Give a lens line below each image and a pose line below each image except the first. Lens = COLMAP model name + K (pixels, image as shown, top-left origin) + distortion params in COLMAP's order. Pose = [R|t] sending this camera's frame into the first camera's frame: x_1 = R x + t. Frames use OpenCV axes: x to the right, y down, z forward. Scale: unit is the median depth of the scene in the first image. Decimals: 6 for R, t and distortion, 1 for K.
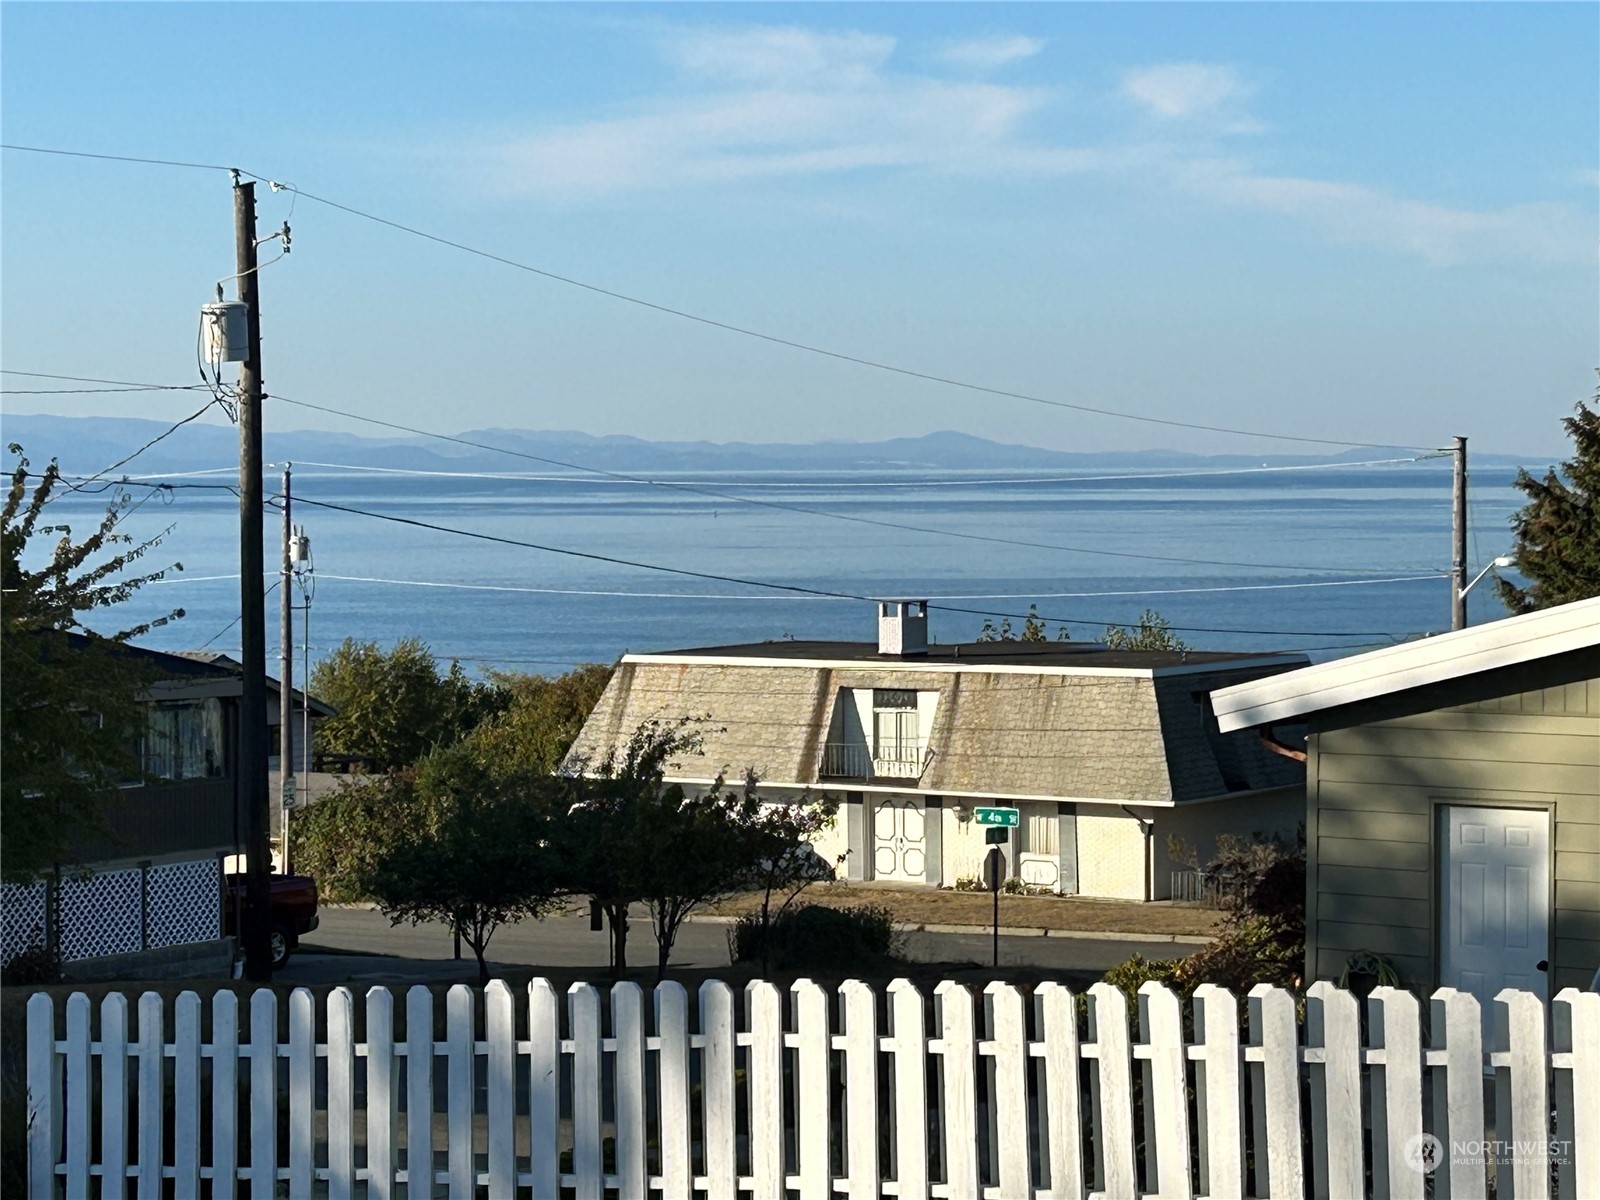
lens RADIAL K [[4185.2, 0, 800.0], [0, 4185.2, 600.0], [0, 0, 1]] dist [-0.072869, -0.424069]
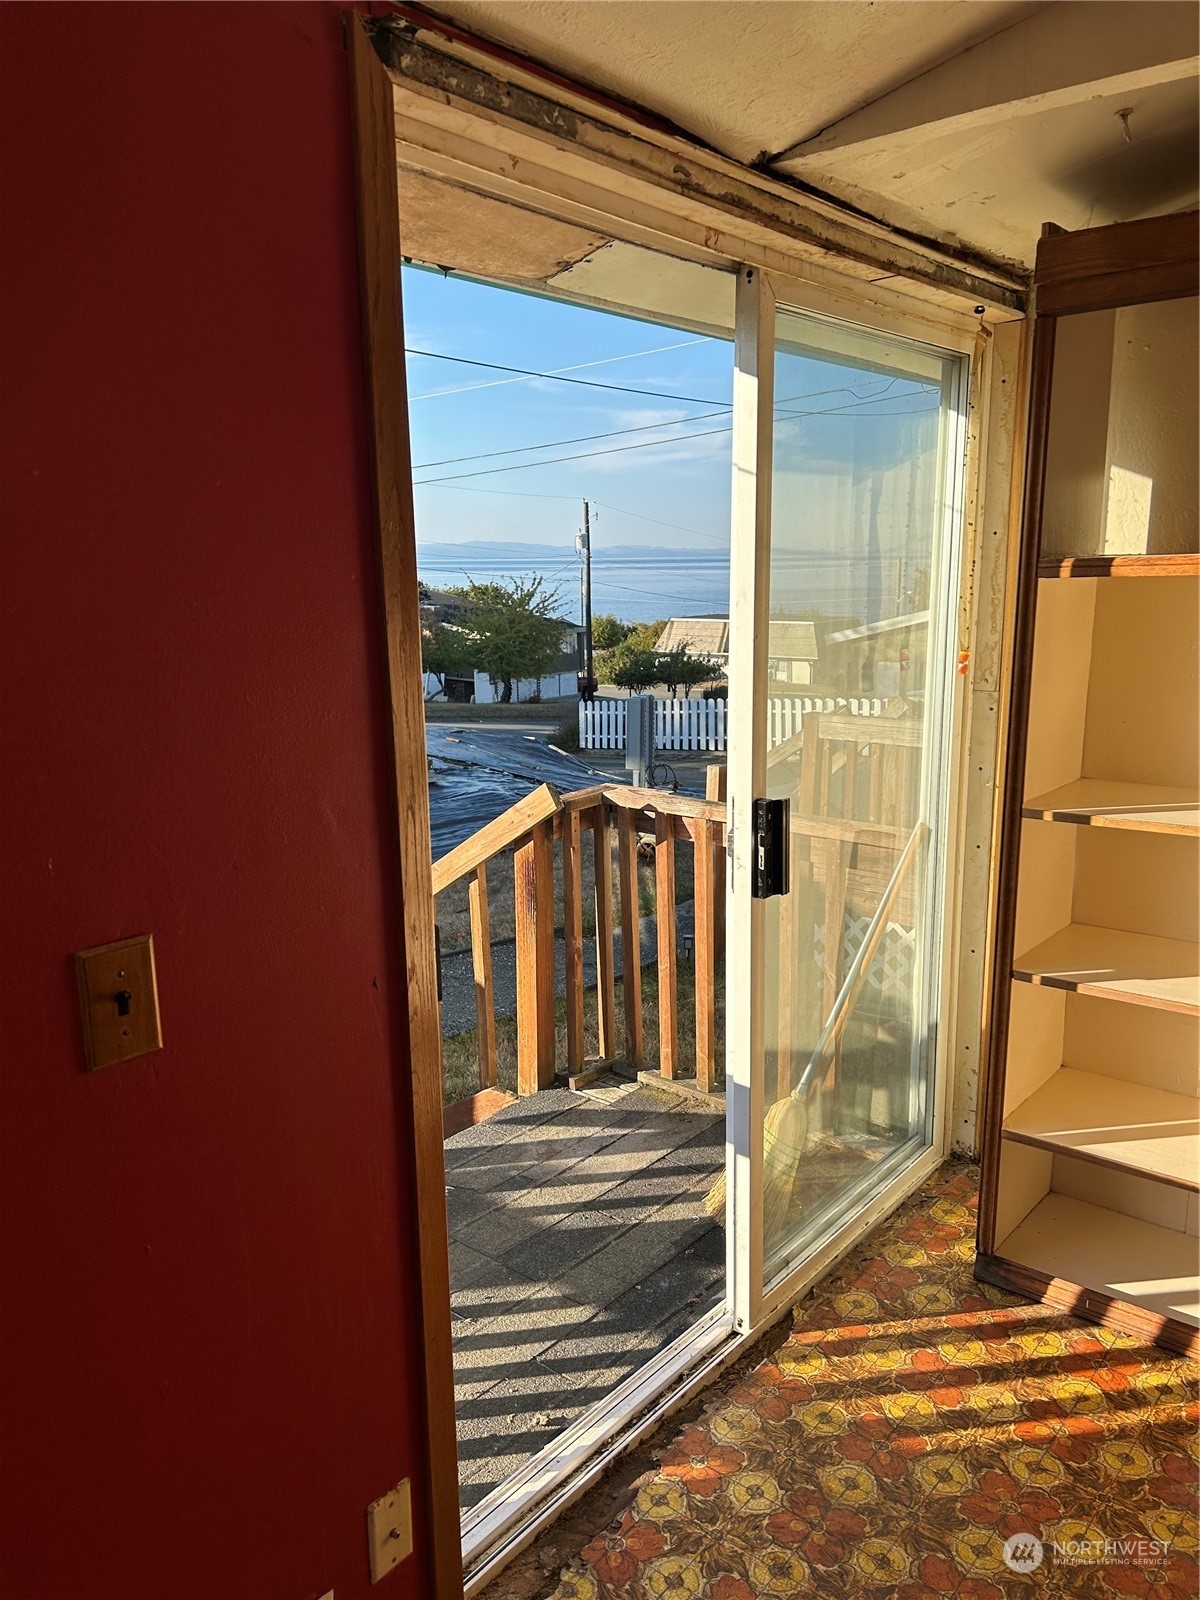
lens RADIAL K [[1218.3, 0, 600.0], [0, 1218.3, 800.0], [0, 0, 1]] dist [0.083419, -0.005381]
pose [[0.996027, 0.013923, -0.087954, -0.010381], [0.000779, 0.986301, 0.164957, -0.010260], [0.089046, -0.164370, 0.982371, -0.154054]]
